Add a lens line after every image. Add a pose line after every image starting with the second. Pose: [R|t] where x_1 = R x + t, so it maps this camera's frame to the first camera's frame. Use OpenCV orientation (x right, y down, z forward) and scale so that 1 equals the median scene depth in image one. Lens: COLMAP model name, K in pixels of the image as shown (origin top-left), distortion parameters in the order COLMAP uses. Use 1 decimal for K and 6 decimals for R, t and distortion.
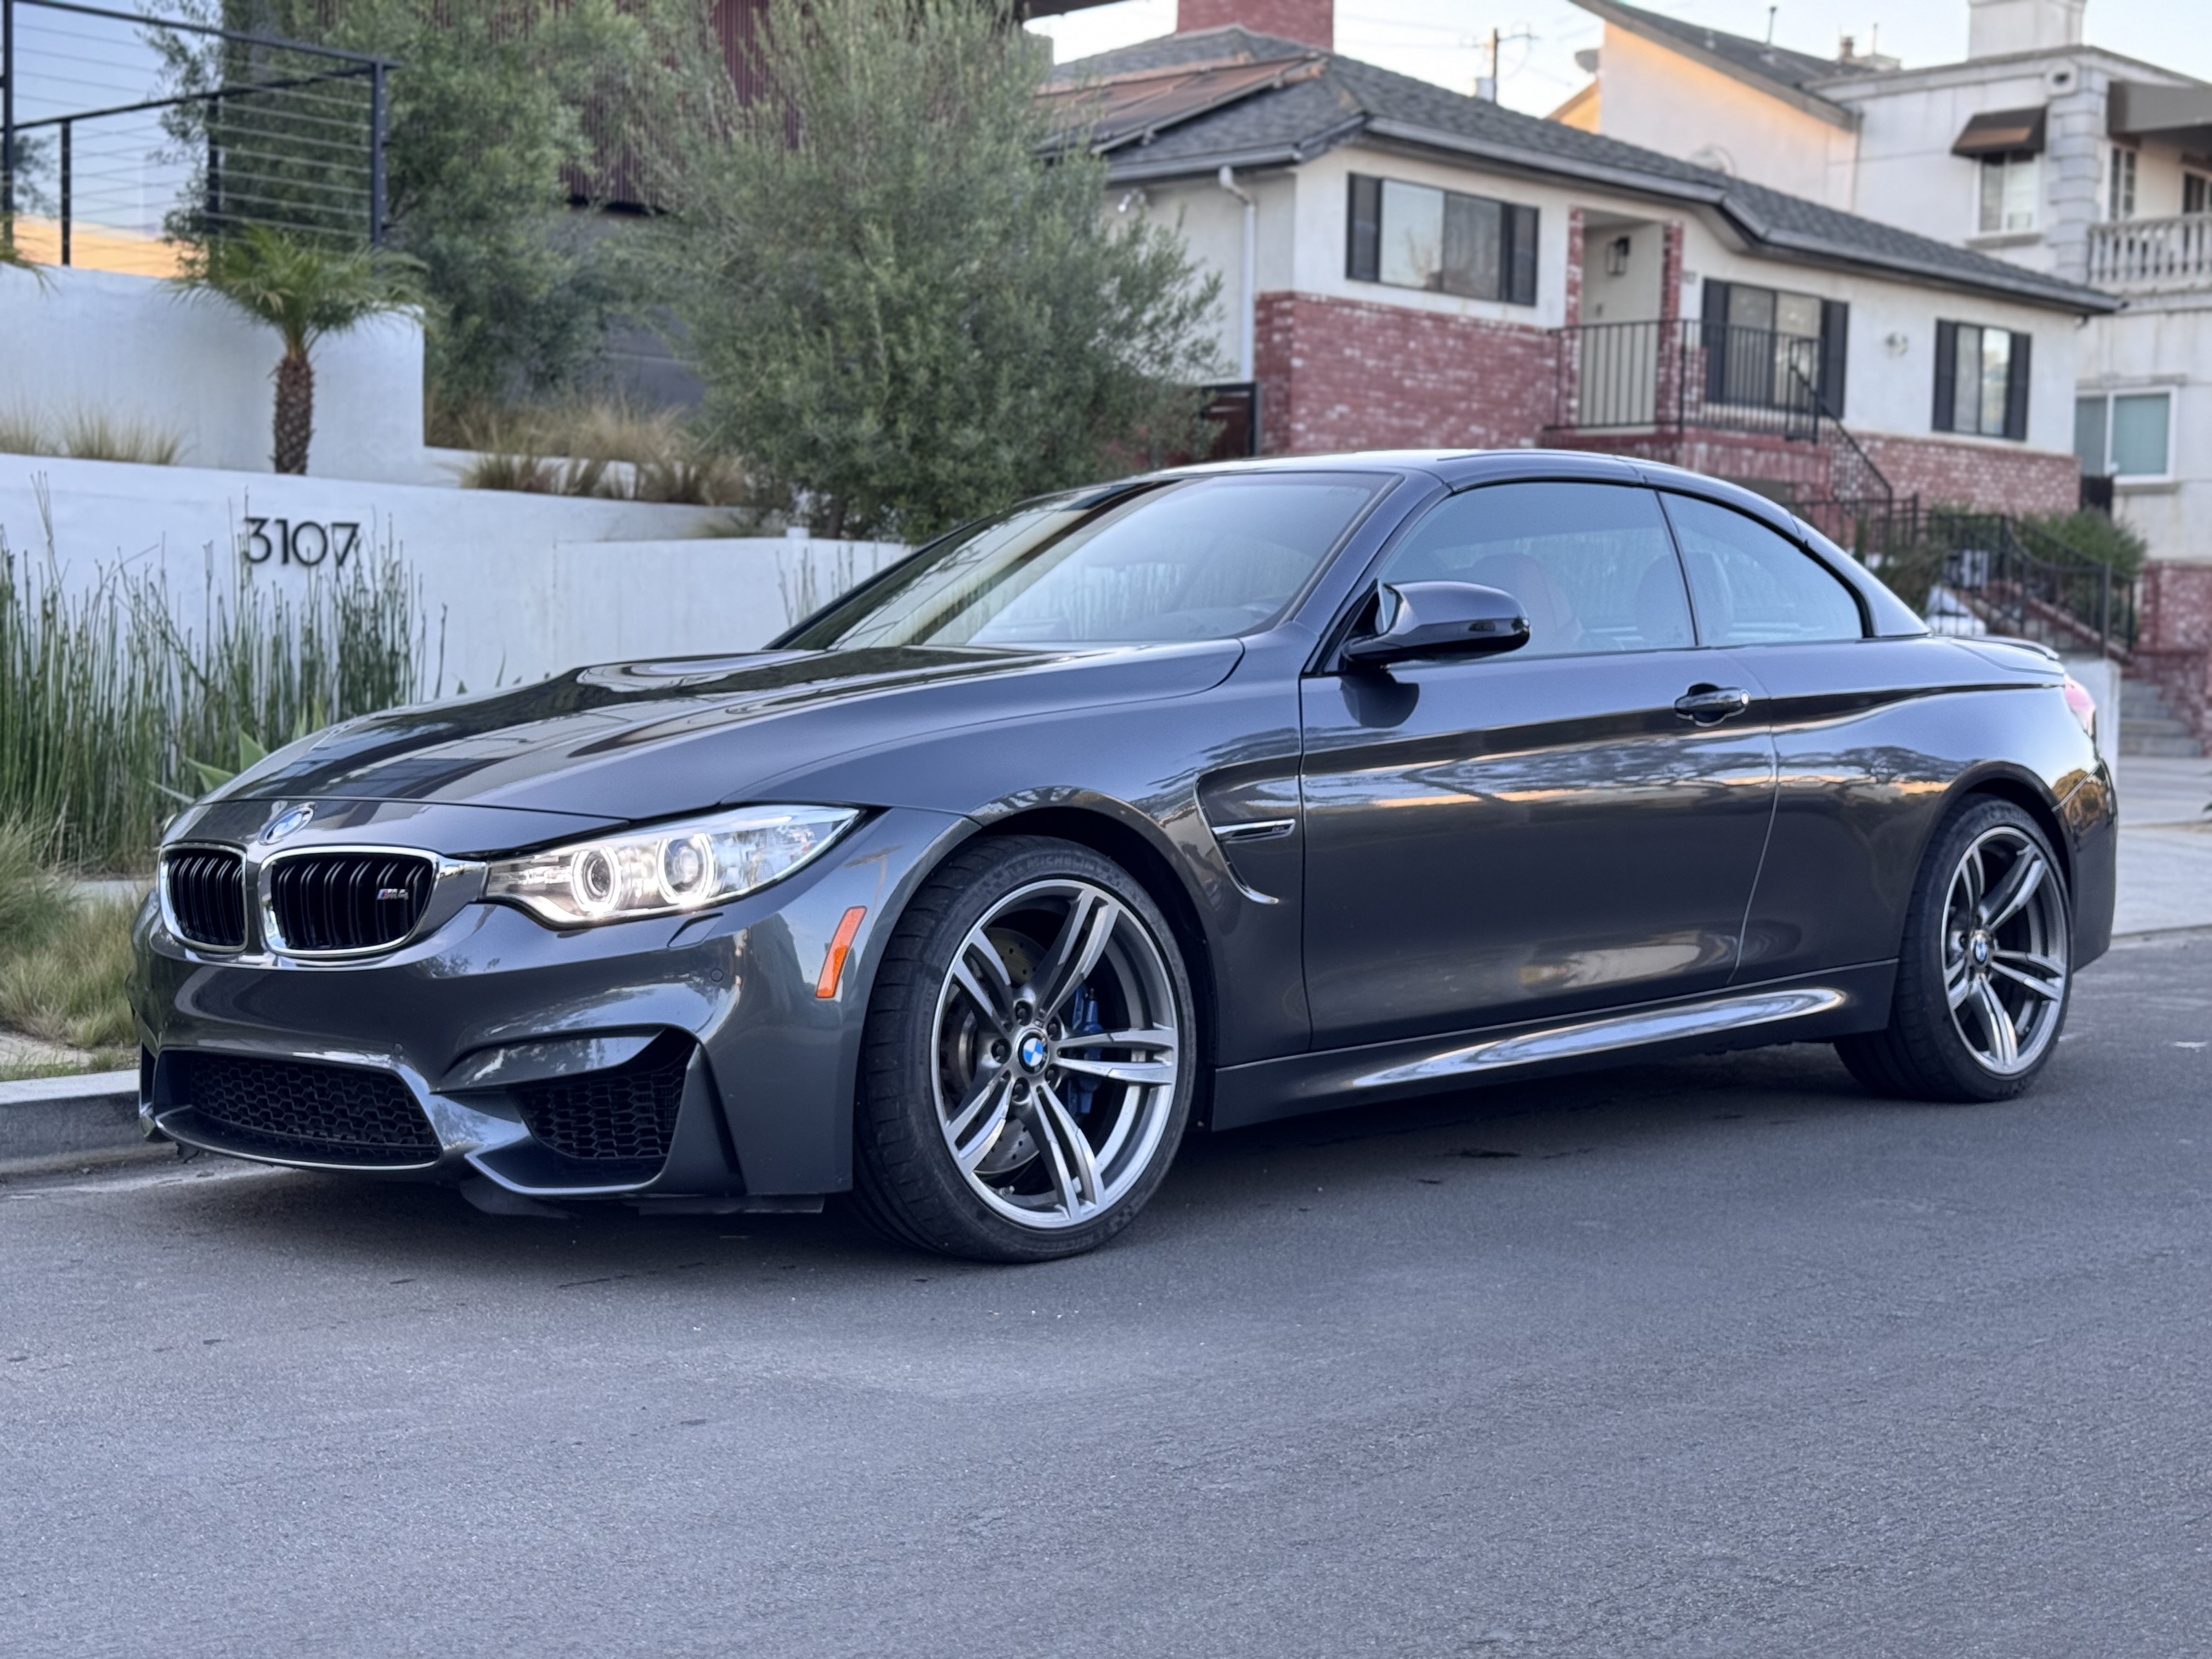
lens RADIAL K [[3070.3, 0, 1116.8], [0, 3070.3, 672.6], [0, 0, 1]] dist [0.370934, -0.957390]
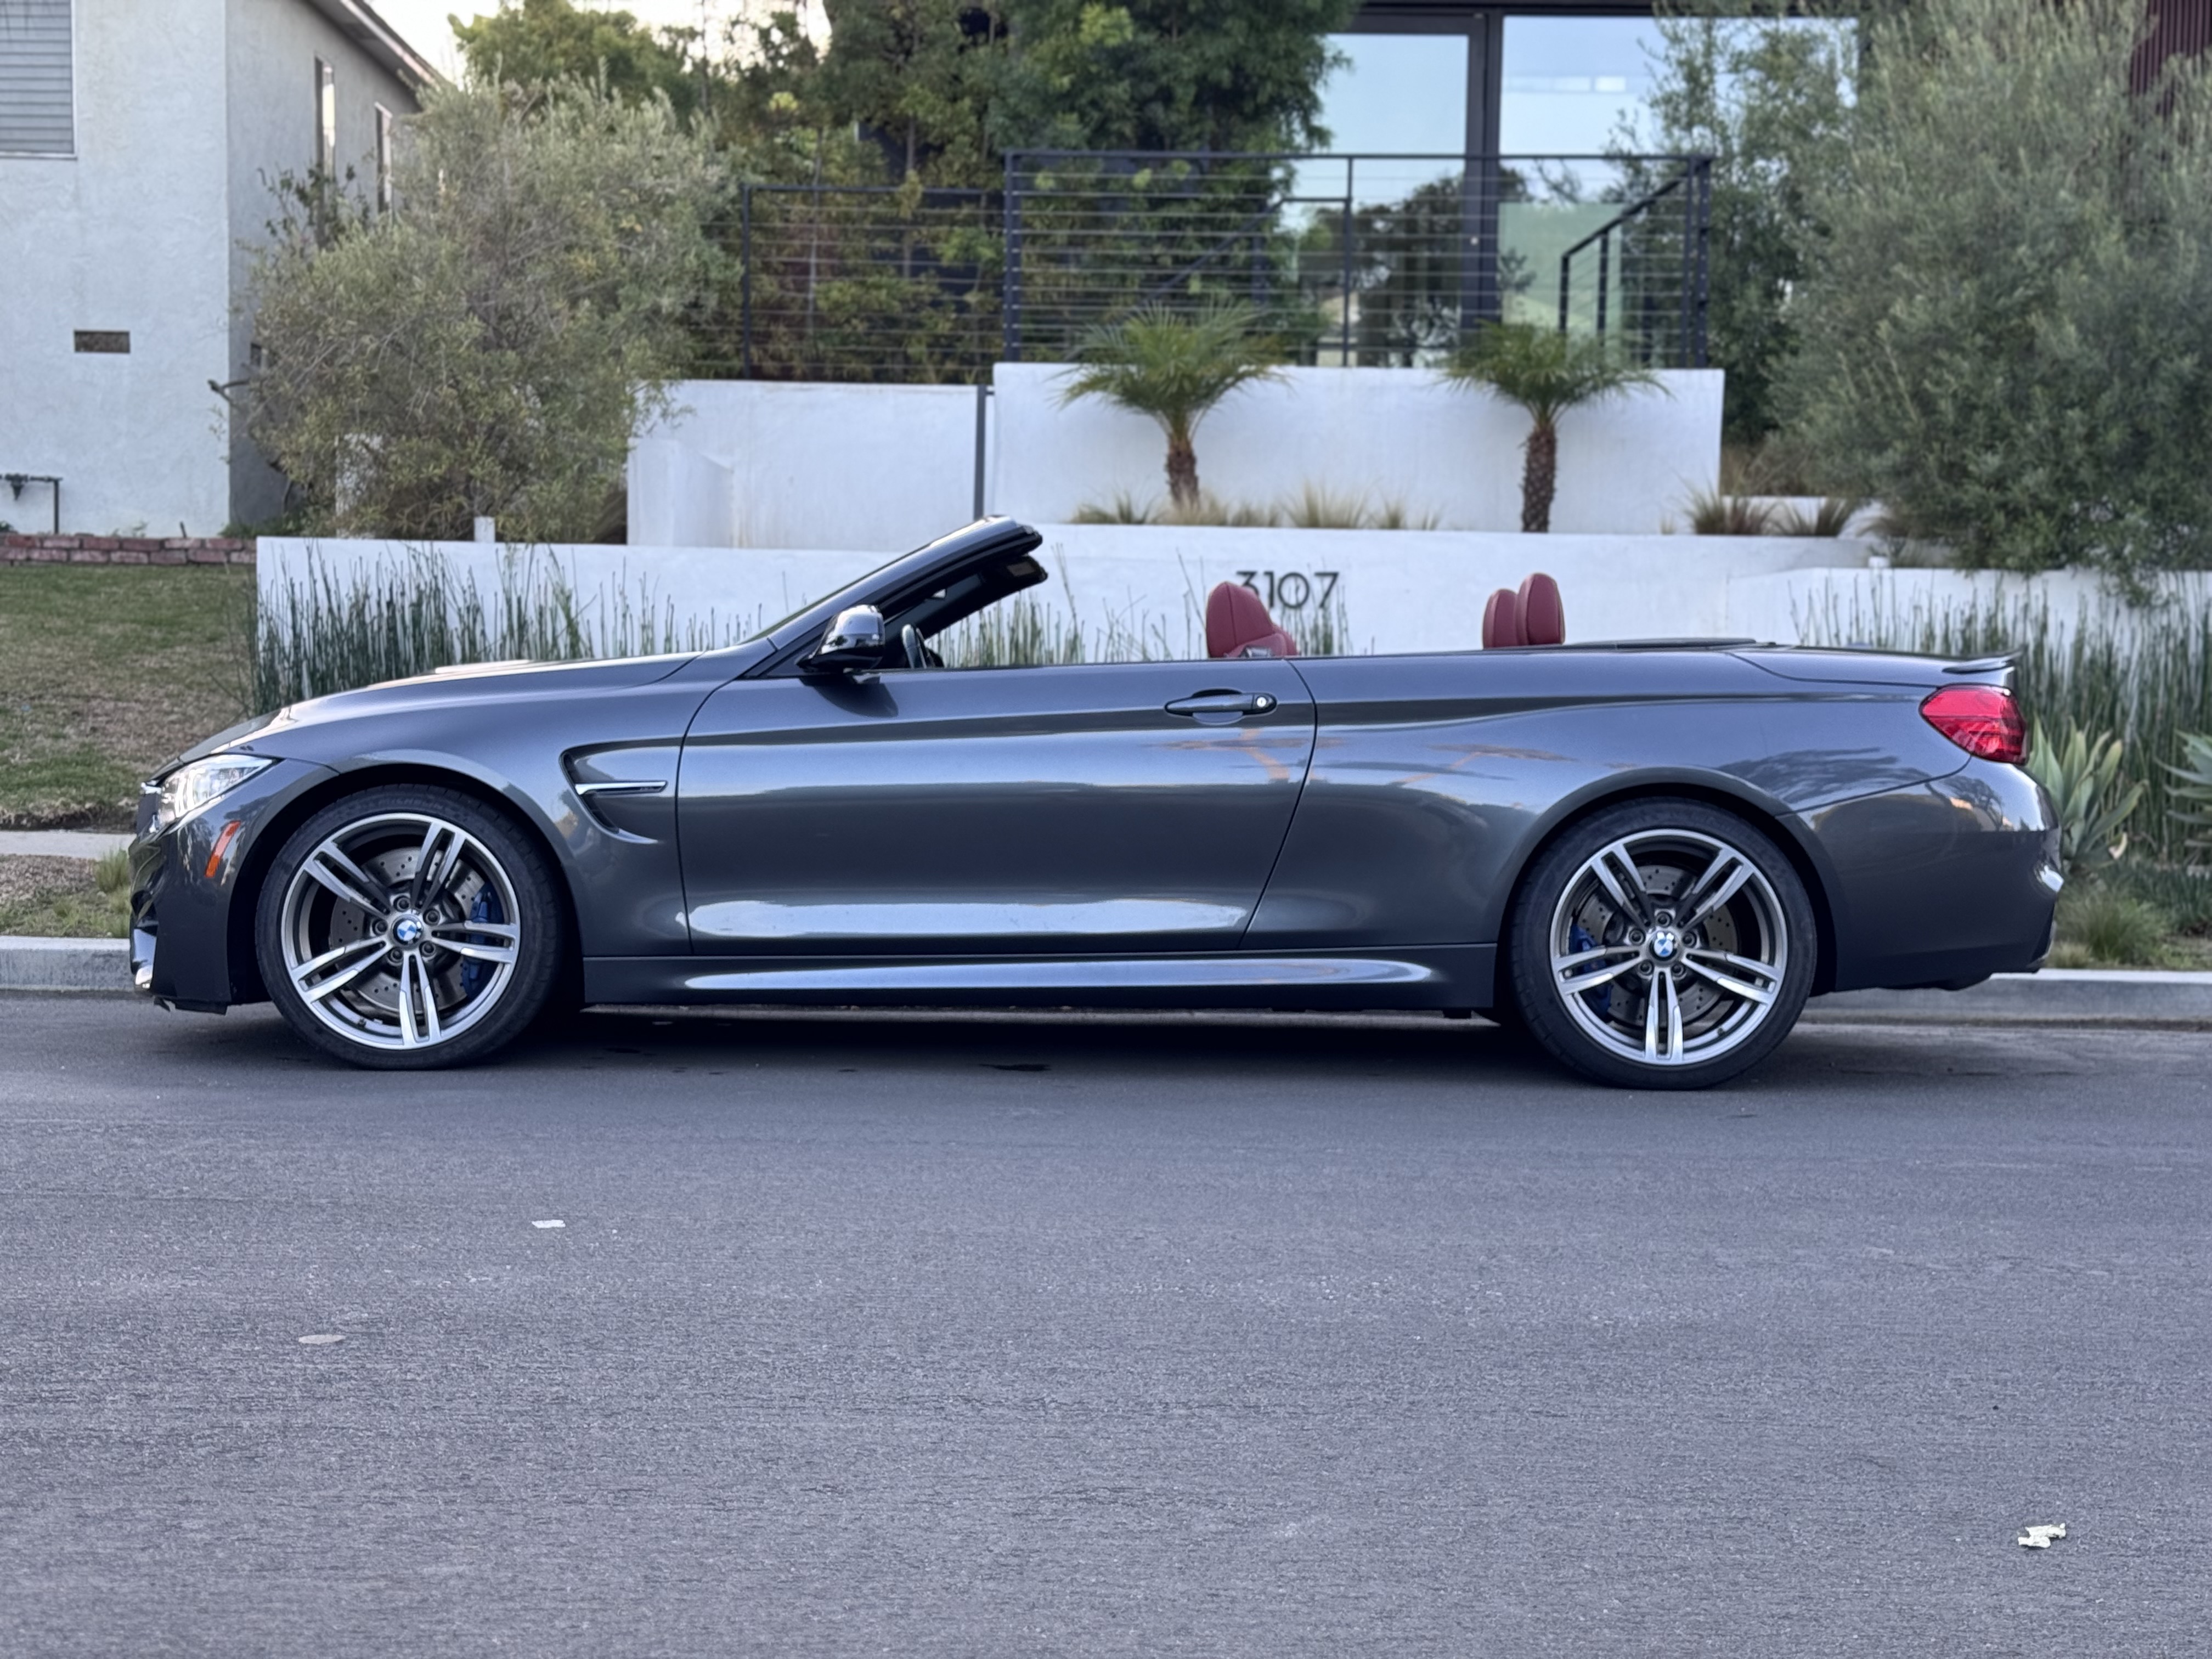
lens RADIAL K [[3048.7, 0, 1106.0], [0, 3048.7, 829.5], [0, 0, 1]] dist [0.120226, -0.044208]
pose [[0.697047, 0.030877, -0.716360, 0.465842], [-0.005183, 0.999263, 0.038028, 0.006631], [0.717007, -0.022795, 0.696694, 0.083748]]
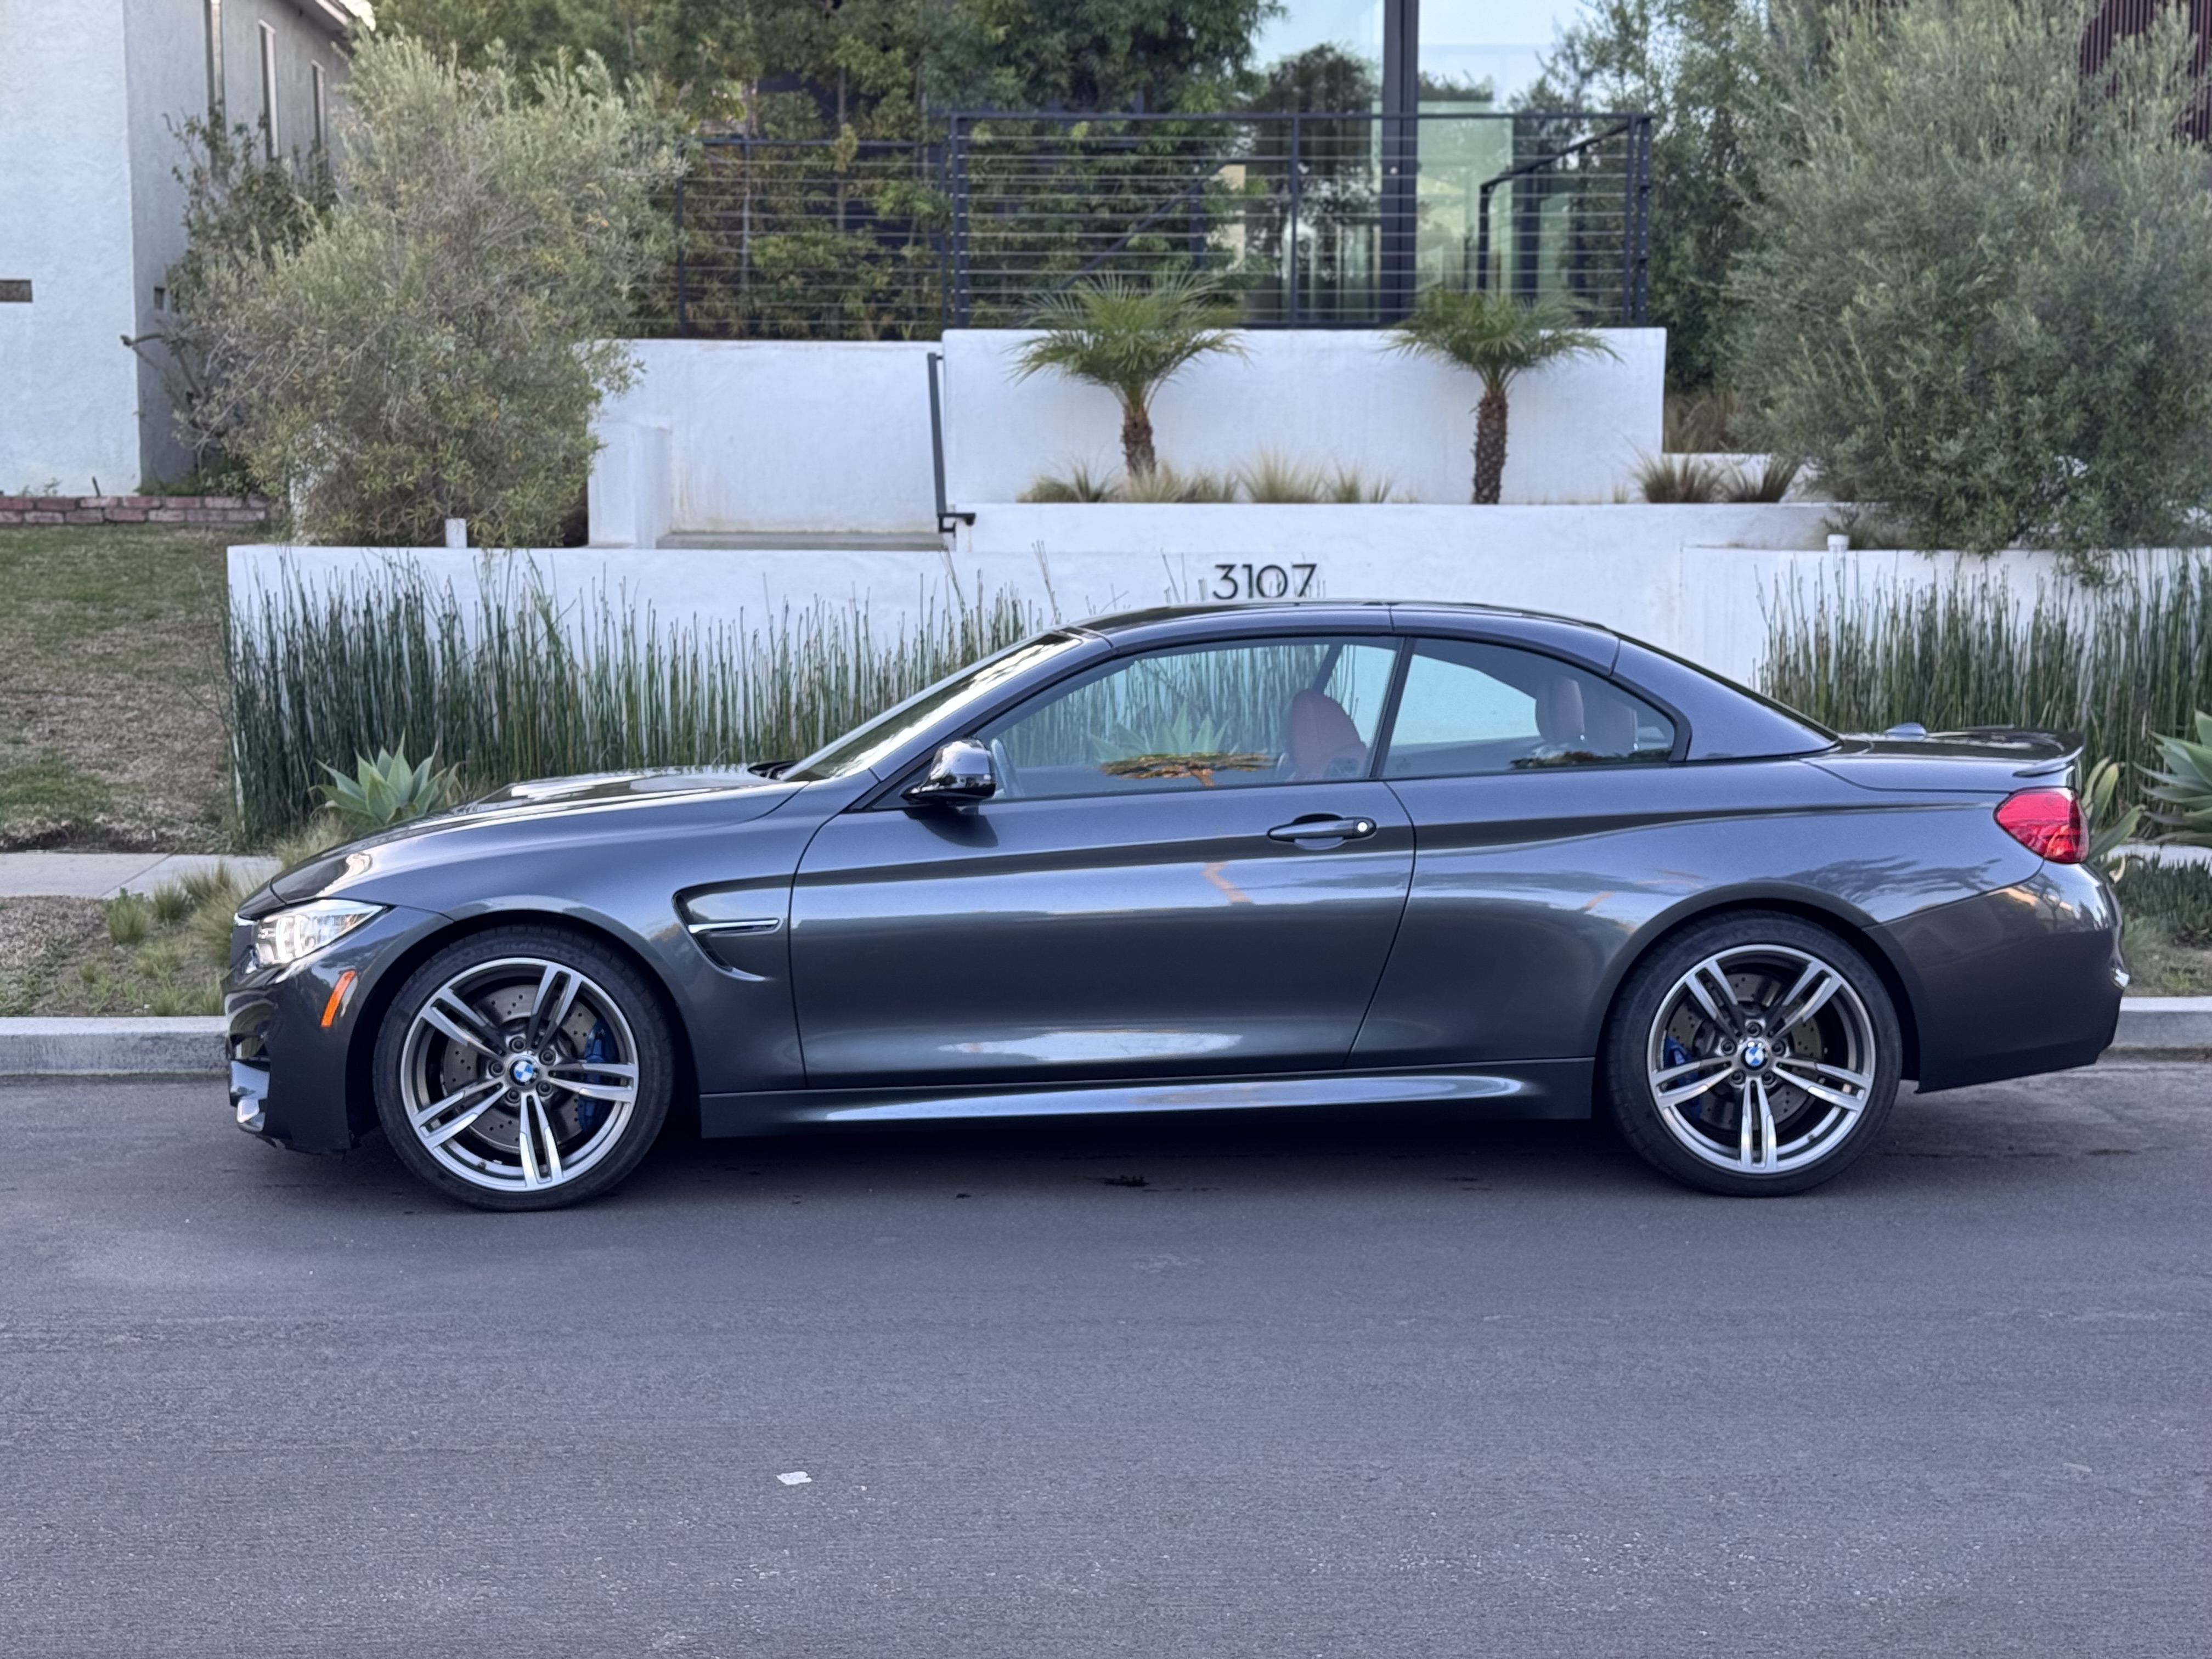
lens RADIAL K [[3052.1, 0, 1117.7], [0, 3052.1, 818.7], [0, 0, 1]] dist [0.117524, -0.043701]
pose [[0.737391, 0.052911, -0.673391, 0.435402], [0.009866, 0.995977, 0.089062, -0.046964], [0.675395, -0.072318, 0.733902, 0.045998]]
